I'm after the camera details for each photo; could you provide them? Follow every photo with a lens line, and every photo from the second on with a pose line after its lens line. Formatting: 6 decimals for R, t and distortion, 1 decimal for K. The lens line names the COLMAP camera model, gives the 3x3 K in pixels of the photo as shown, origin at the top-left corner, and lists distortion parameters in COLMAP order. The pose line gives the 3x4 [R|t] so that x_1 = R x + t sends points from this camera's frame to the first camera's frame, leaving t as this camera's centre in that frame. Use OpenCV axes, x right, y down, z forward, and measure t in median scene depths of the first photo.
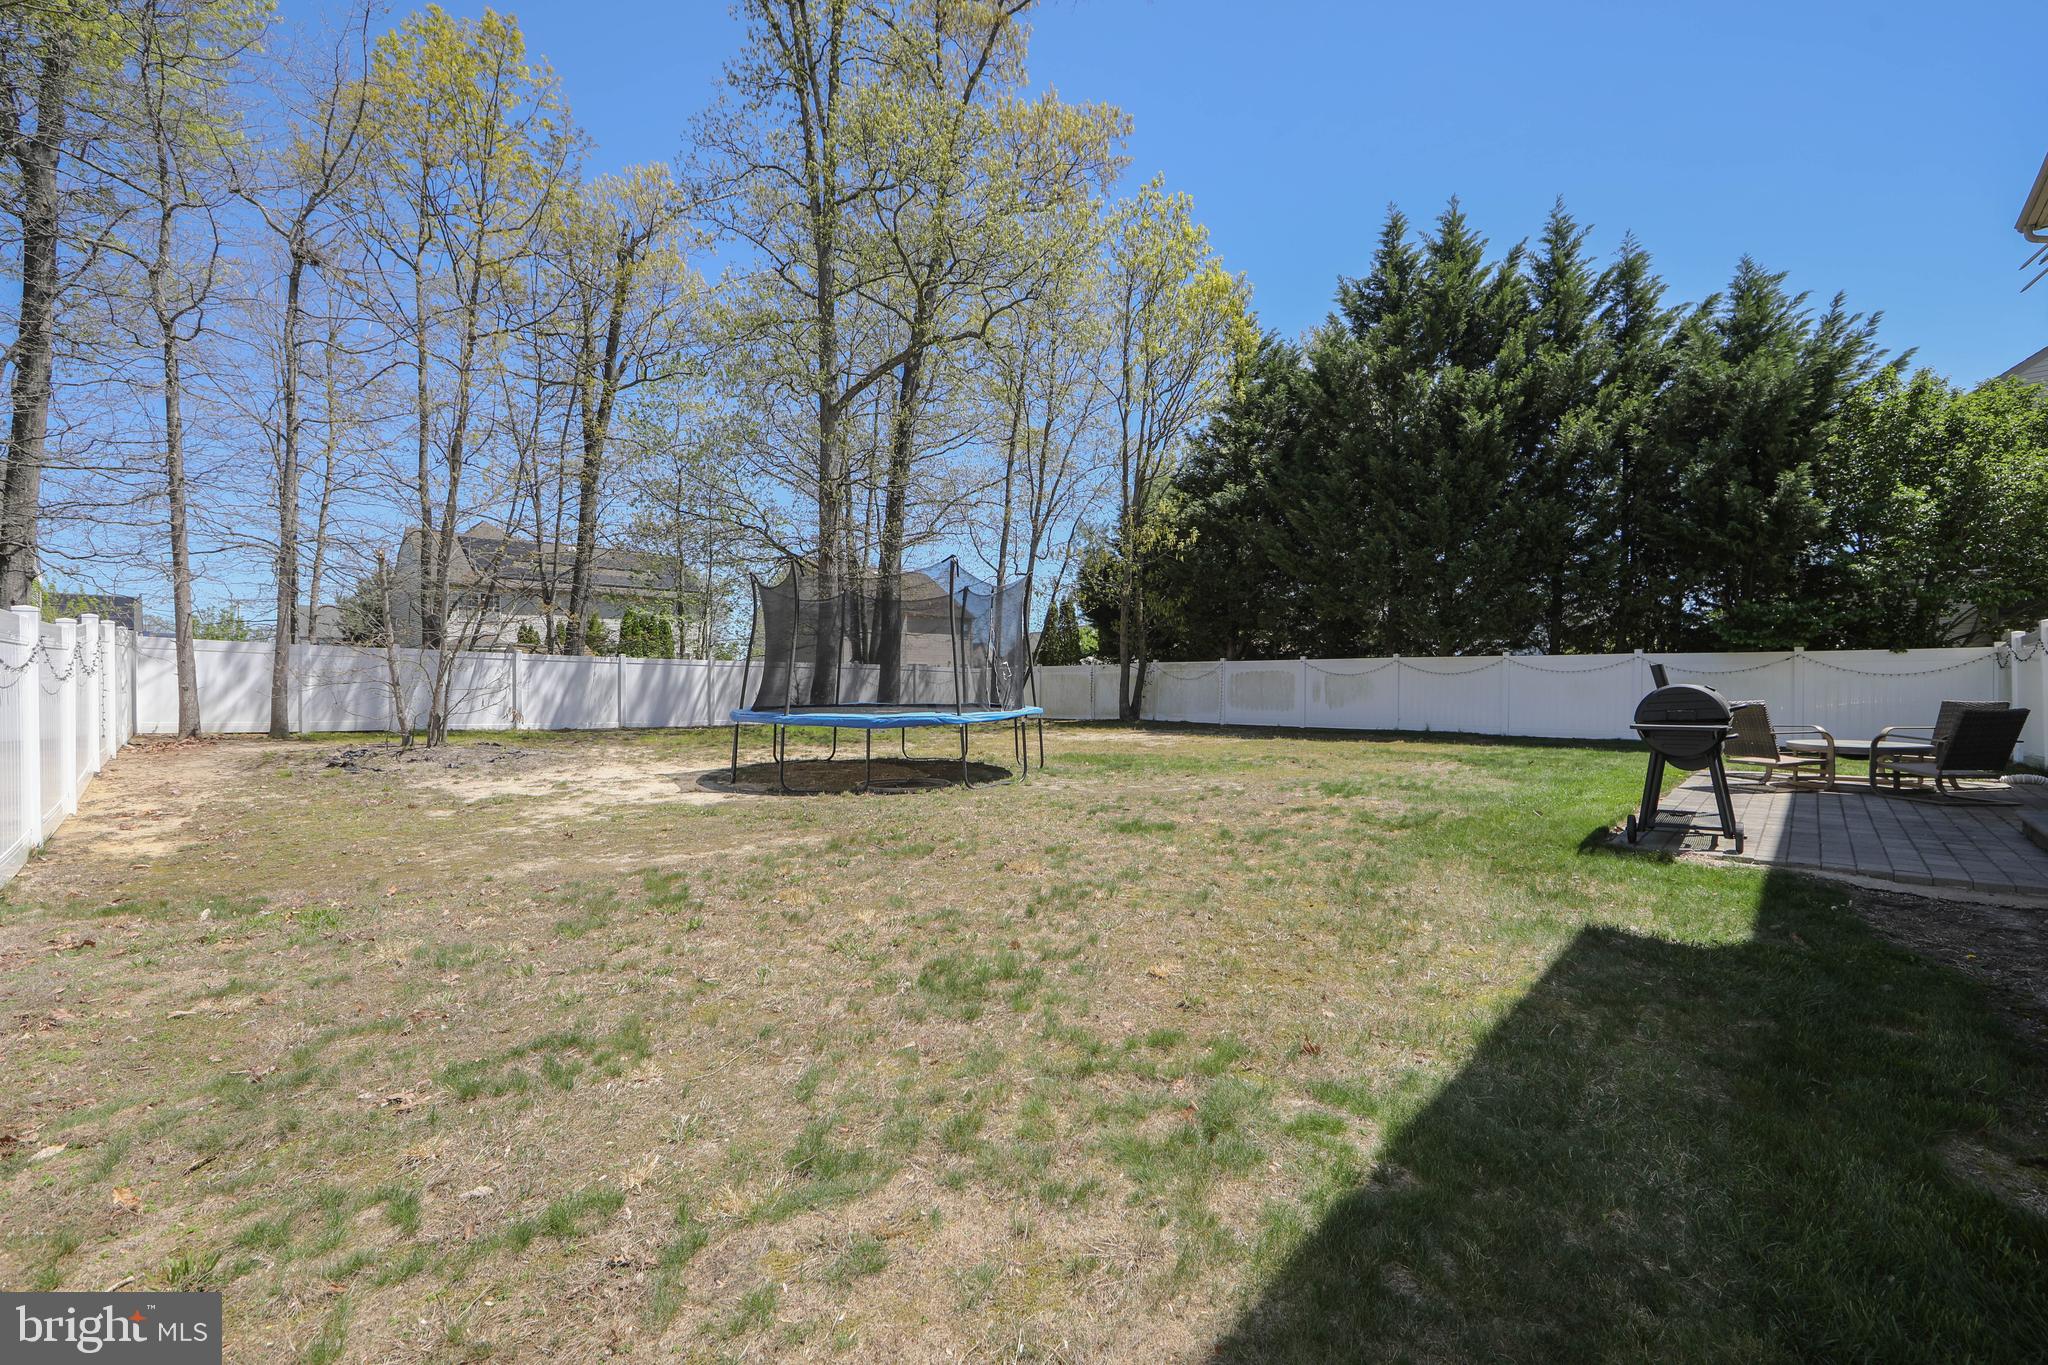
lens RADIAL K [[813.9, 0, 1069.0], [0, 813.9, 686.0], [0, 0, 1]] dist [-0.003959, -0.000534]
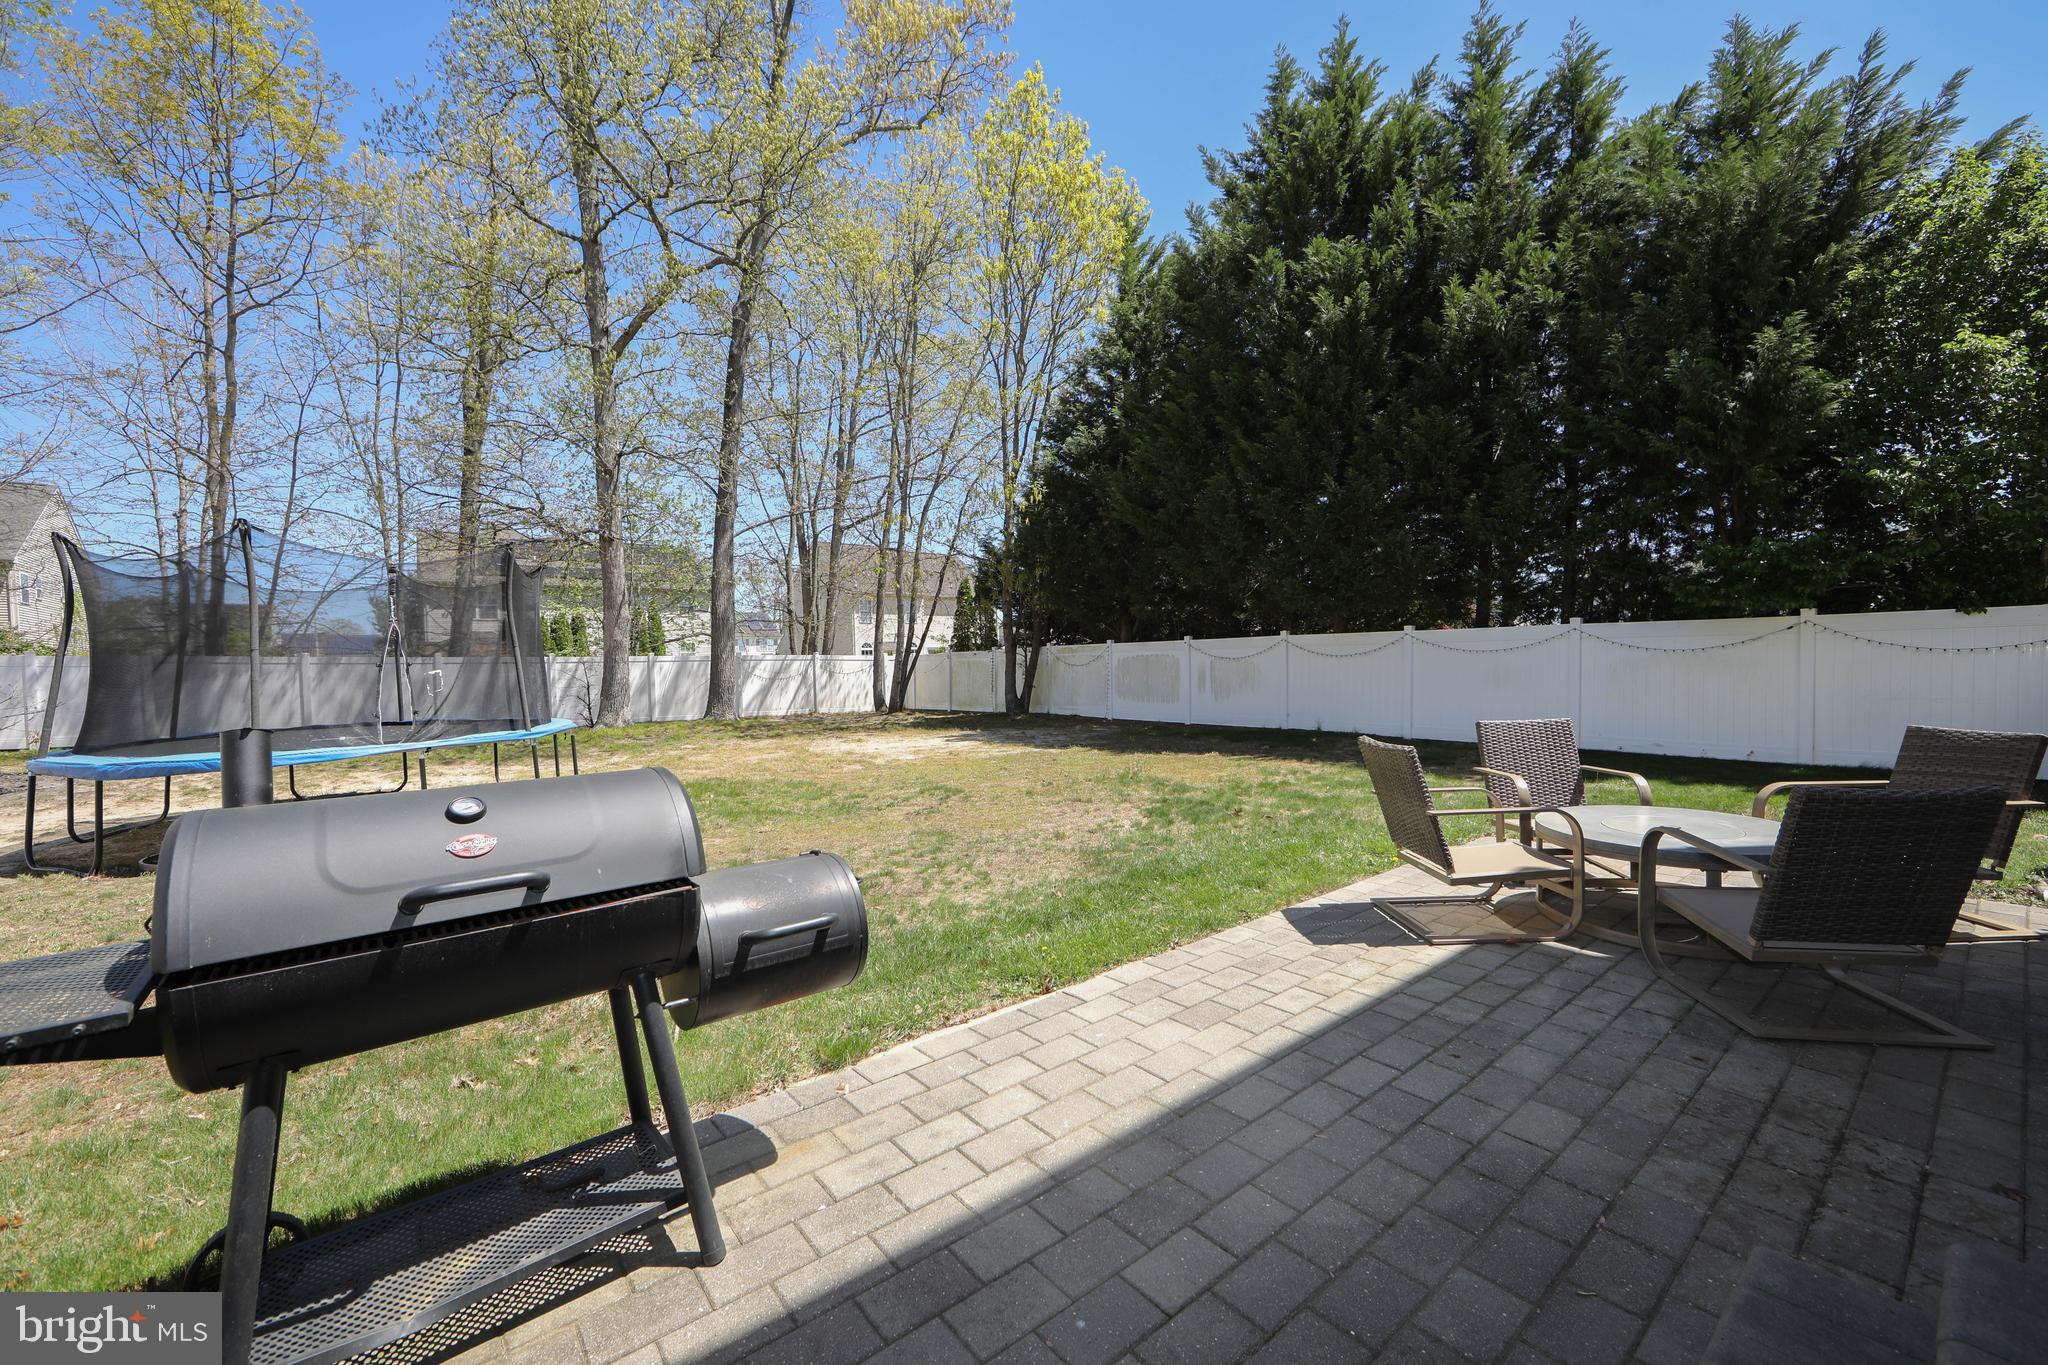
lens RADIAL K [[813.9, 0, 1024.5], [0, 813.9, 682.8], [0, 0, 1]] dist [-0.003959, -0.000534]
pose [[0.988718, -0.018410, -0.148651, 0.309140], [0.021811, 0.999536, 0.021283, -0.013409], [0.148190, -0.024286, 0.988661, 0.220927]]
